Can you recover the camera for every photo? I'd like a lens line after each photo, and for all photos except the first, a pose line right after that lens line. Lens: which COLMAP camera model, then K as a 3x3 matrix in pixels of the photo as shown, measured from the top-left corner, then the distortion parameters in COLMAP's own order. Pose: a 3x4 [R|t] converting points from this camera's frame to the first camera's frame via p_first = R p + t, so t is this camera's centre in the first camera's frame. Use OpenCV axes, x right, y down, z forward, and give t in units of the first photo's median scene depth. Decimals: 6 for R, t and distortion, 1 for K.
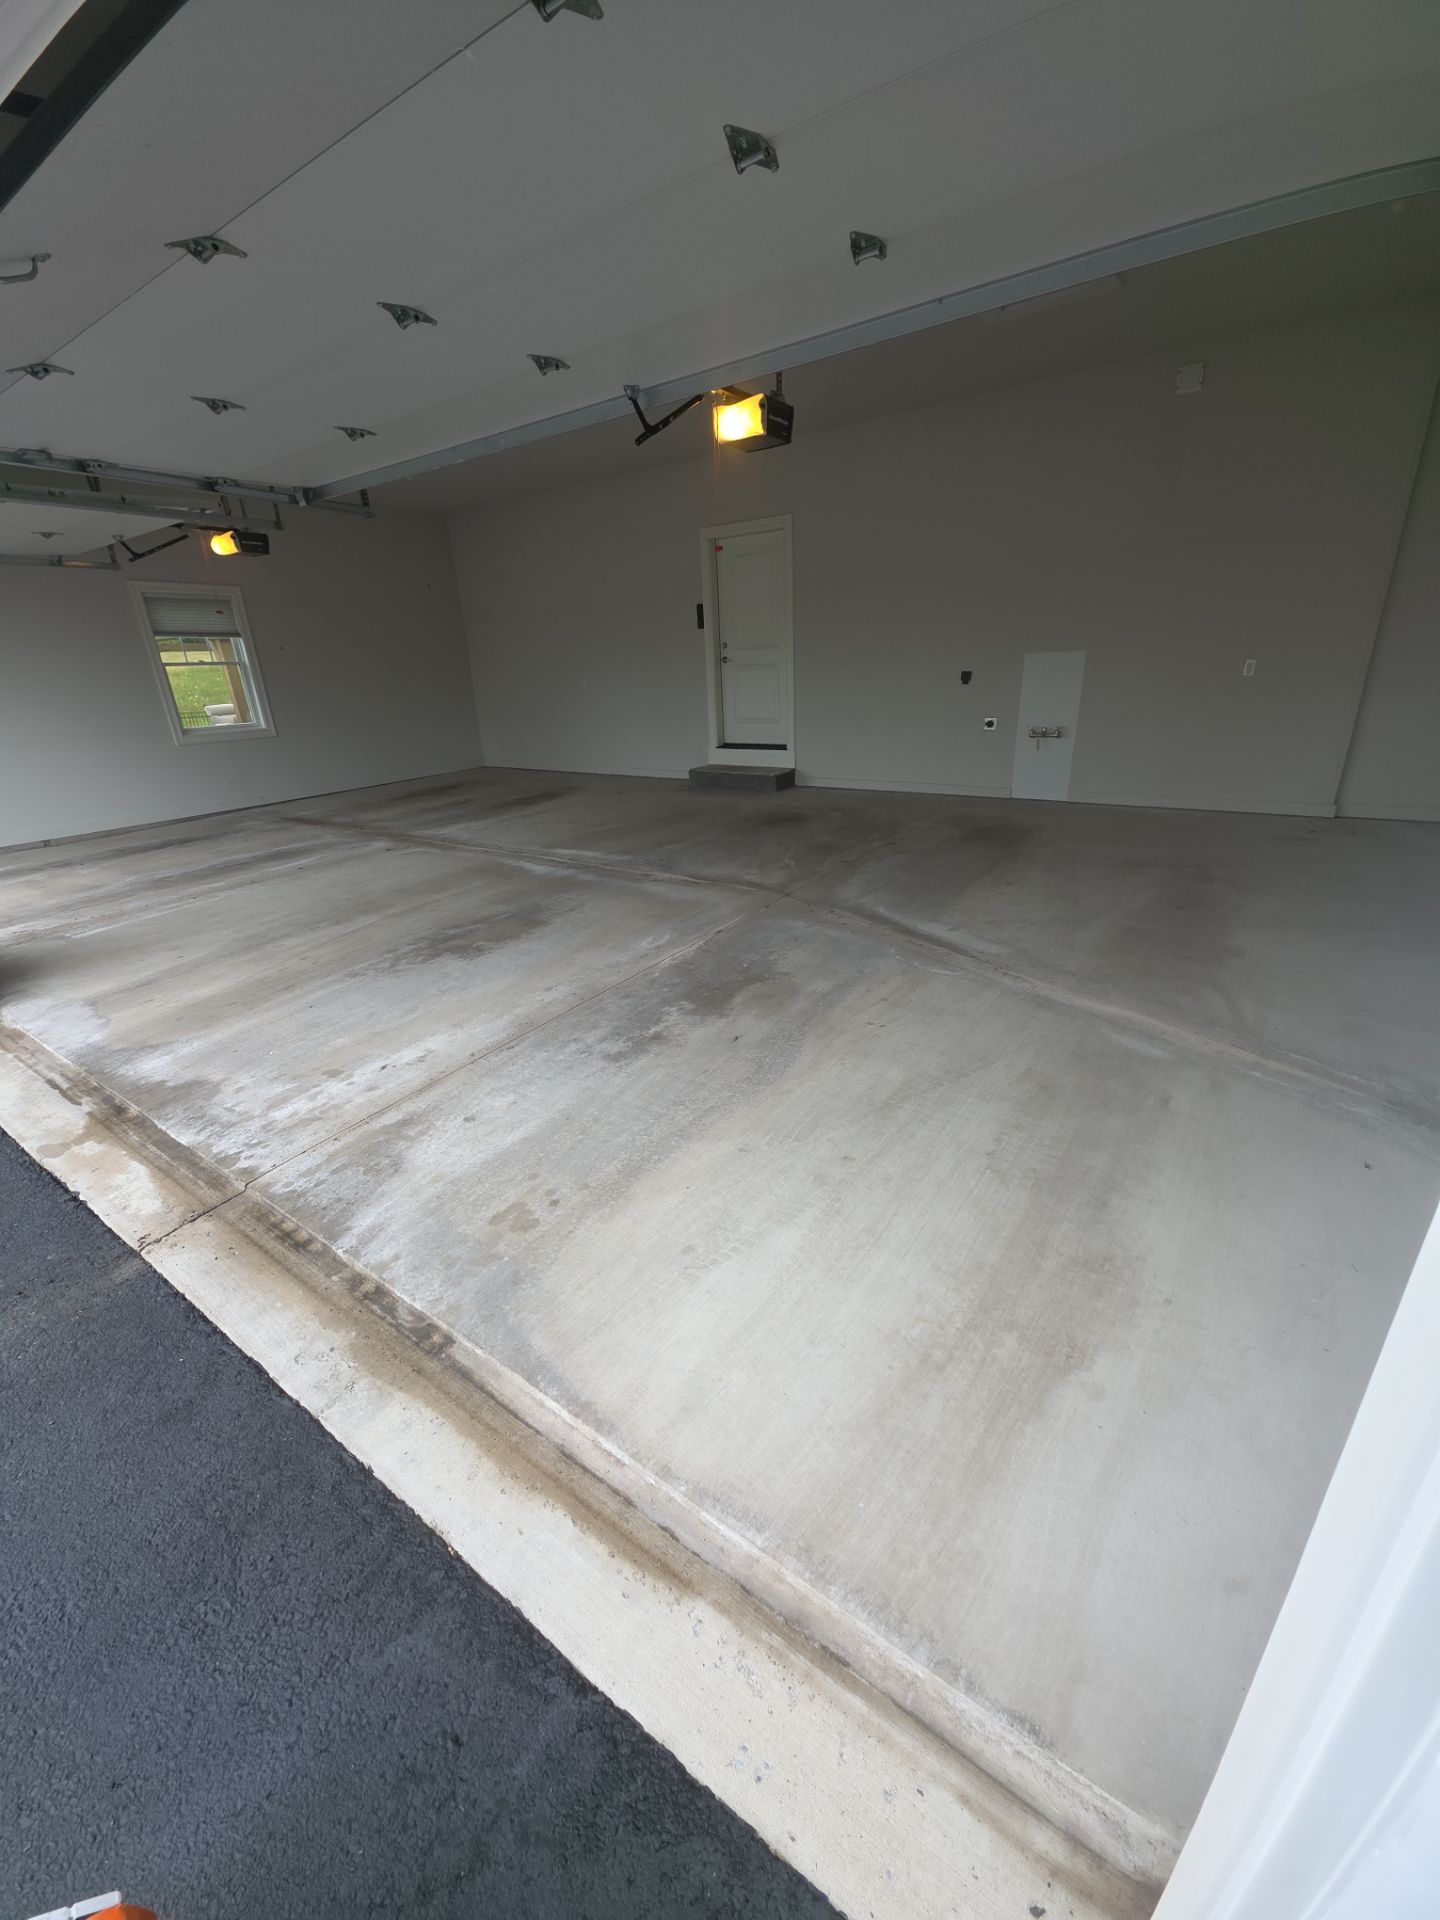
lens RADIAL K [[756.1, 0, 729.2], [0, 756.1, 967.2], [0, 0, 1]] dist [0.013561, -0.009272]
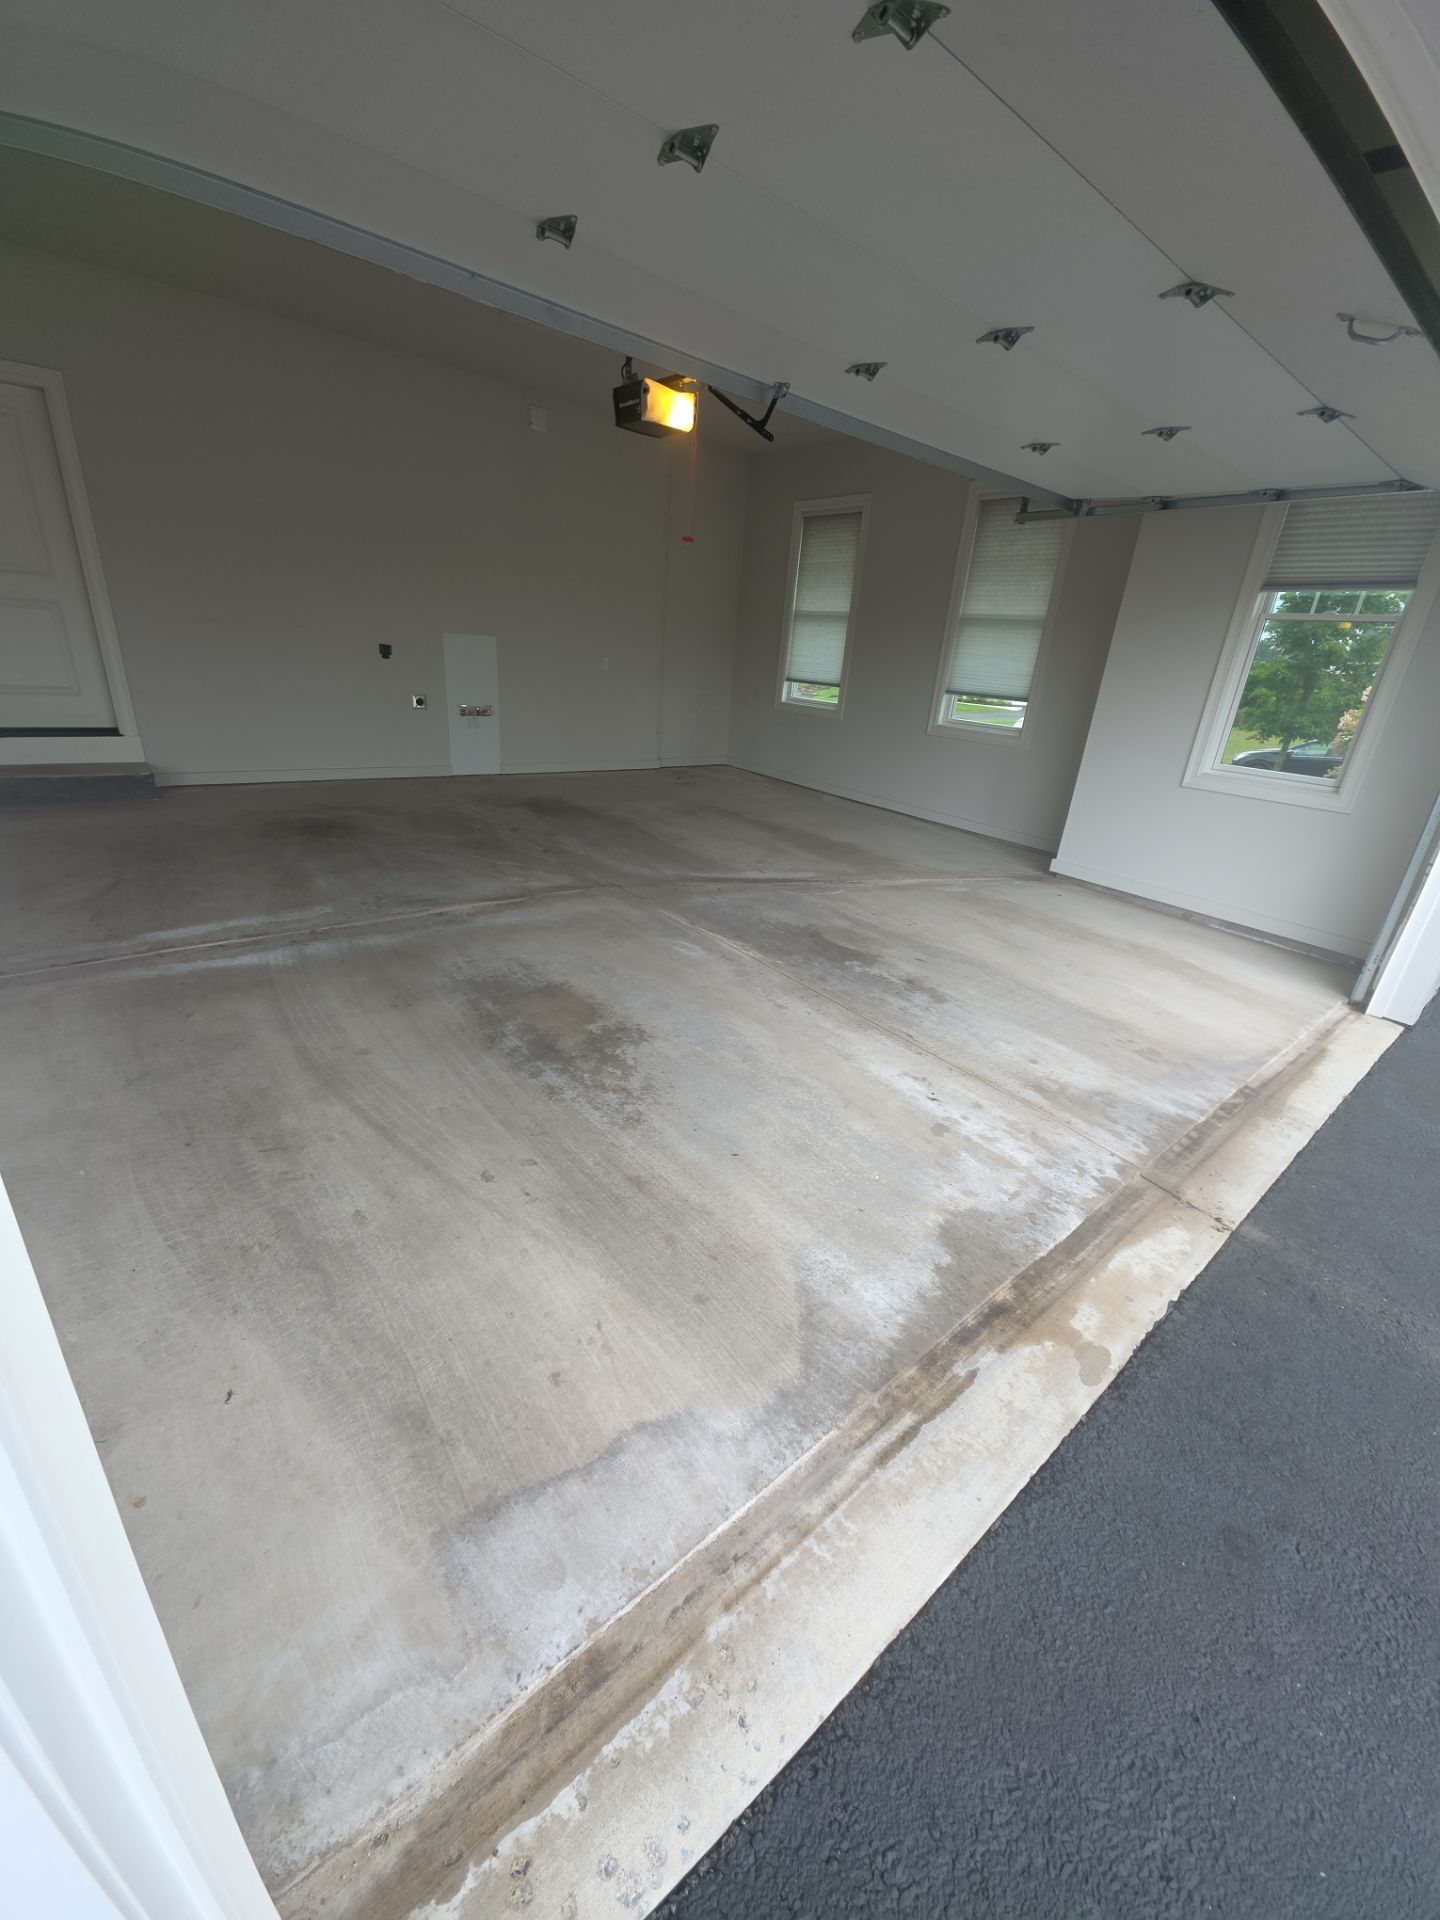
lens RADIAL K [[756.1, 0, 729.2], [0, 756.1, 967.2], [0, 0, 1]] dist [0.013561, -0.009272]
pose [[0.255526, -0.318741, 0.912749, -1.203931], [0.274458, 0.929165, 0.247639, -0.293739], [-0.927027, 0.187233, 0.324907, 0.814432]]
